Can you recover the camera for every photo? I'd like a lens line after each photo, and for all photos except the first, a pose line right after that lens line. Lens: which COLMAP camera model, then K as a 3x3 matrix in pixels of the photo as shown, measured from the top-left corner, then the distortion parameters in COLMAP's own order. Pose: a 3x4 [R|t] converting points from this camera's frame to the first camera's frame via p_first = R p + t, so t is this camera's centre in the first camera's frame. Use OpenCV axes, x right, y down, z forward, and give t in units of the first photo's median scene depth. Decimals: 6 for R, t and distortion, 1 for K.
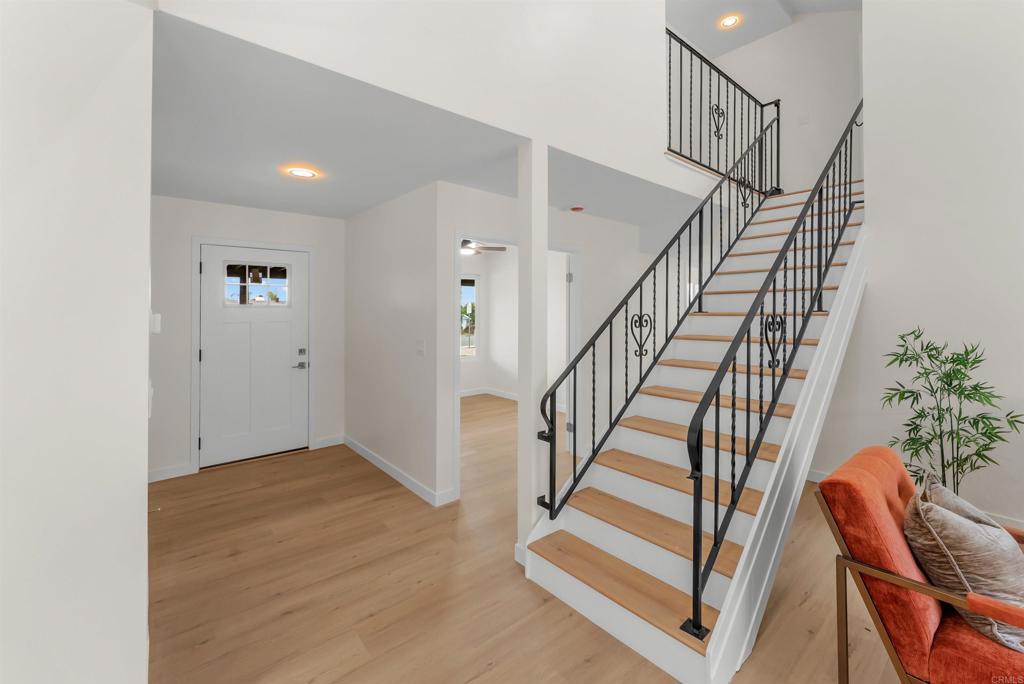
lens RADIAL K [[423.7, 0, 509.0], [0, 423.7, 313.6], [0, 0, 1]] dist [-0.000577, -0.000116]
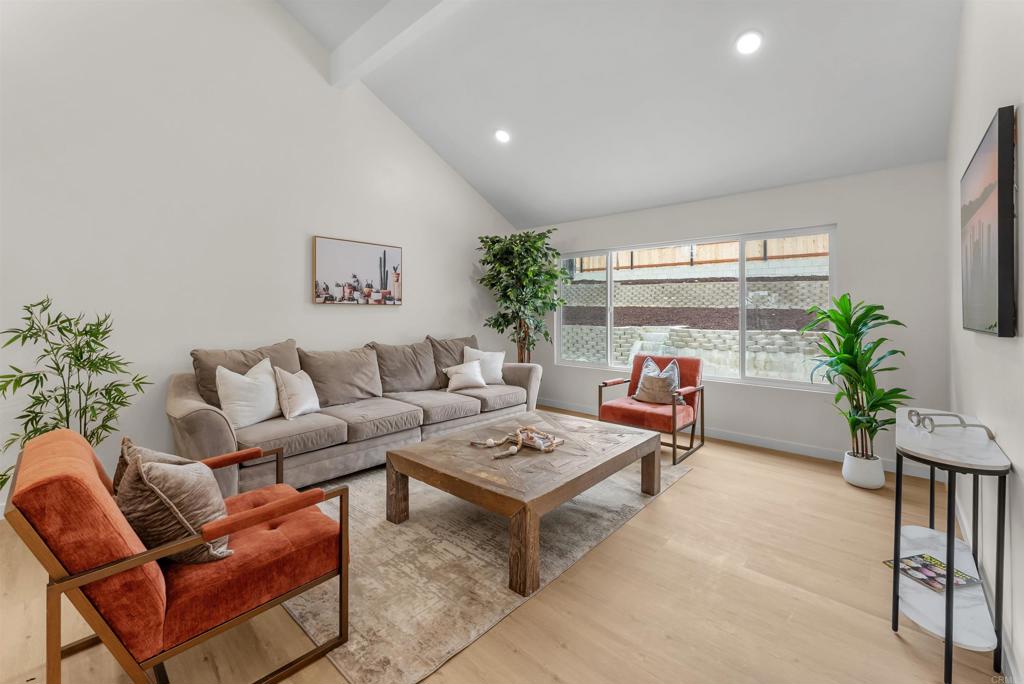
lens RADIAL K [[423.7, 0, 509.0], [0, 423.7, 313.6], [0, 0, 1]] dist [-0.000577, -0.000116]
pose [[-0.131598, -0.003626, 0.991297, -0.013492], [-0.001338, 0.999993, 0.003480, 0.064148], [-0.991302, -0.000869, -0.131602, 0.185652]]
